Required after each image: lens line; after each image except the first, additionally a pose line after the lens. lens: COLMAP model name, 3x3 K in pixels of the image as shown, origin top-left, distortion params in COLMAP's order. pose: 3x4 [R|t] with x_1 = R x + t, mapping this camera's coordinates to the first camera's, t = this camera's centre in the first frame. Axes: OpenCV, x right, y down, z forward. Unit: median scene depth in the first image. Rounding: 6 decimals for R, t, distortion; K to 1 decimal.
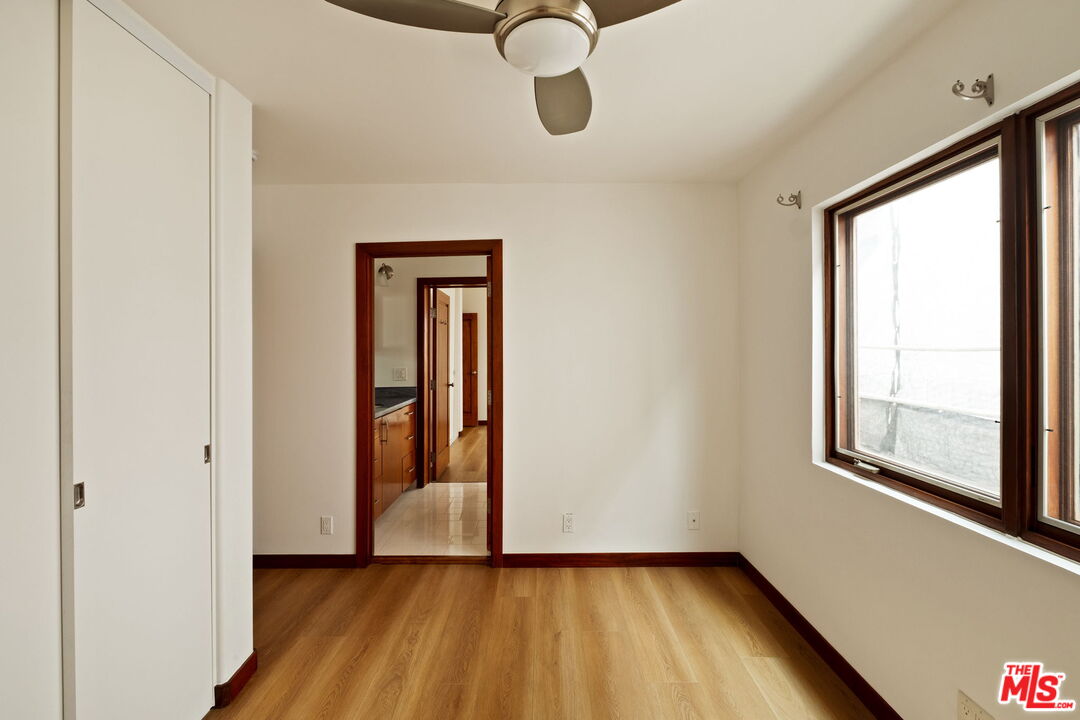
lens RADIAL K [[472.9, 0, 540.5], [0, 472.9, 354.2], [0, 0, 1]] dist [-0.001658, -0.000809]
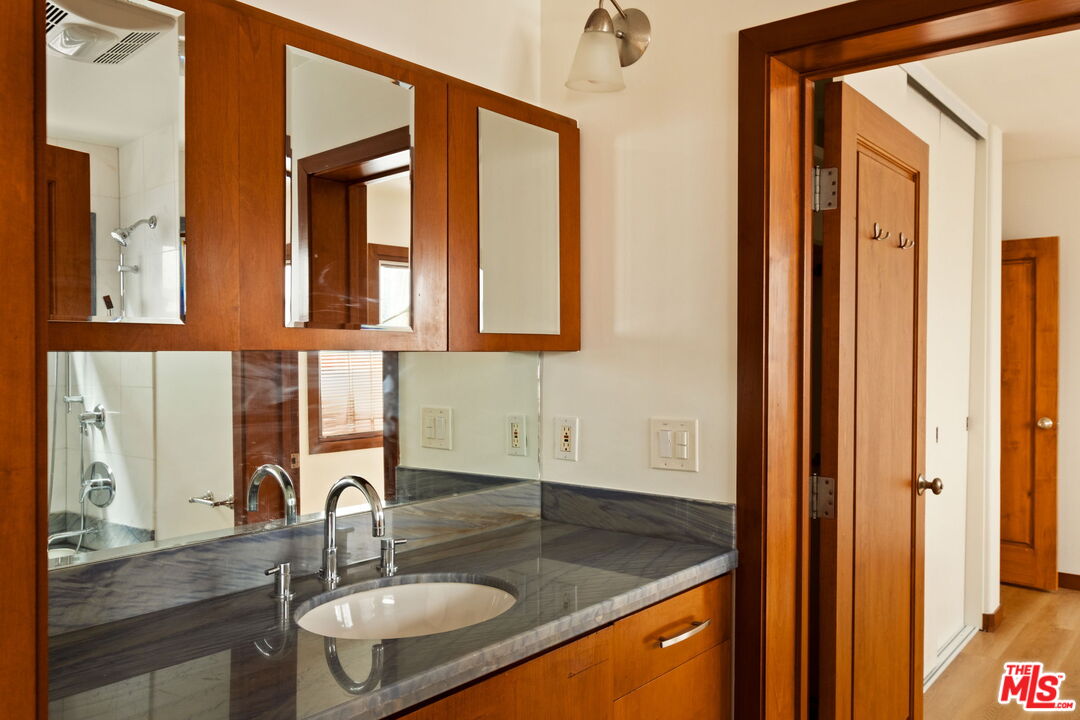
lens RADIAL K [[758.3, 0, 540.0], [0, 758.3, 360.0], [0, 0, 1]] dist [0.072833, -0.000341]
pose [[0.752948, 0.012303, -0.657966, -0.062591], [-0.013687, 0.999902, 0.003034, -0.002097], [0.657938, 0.006721, 0.753042, 0.471934]]
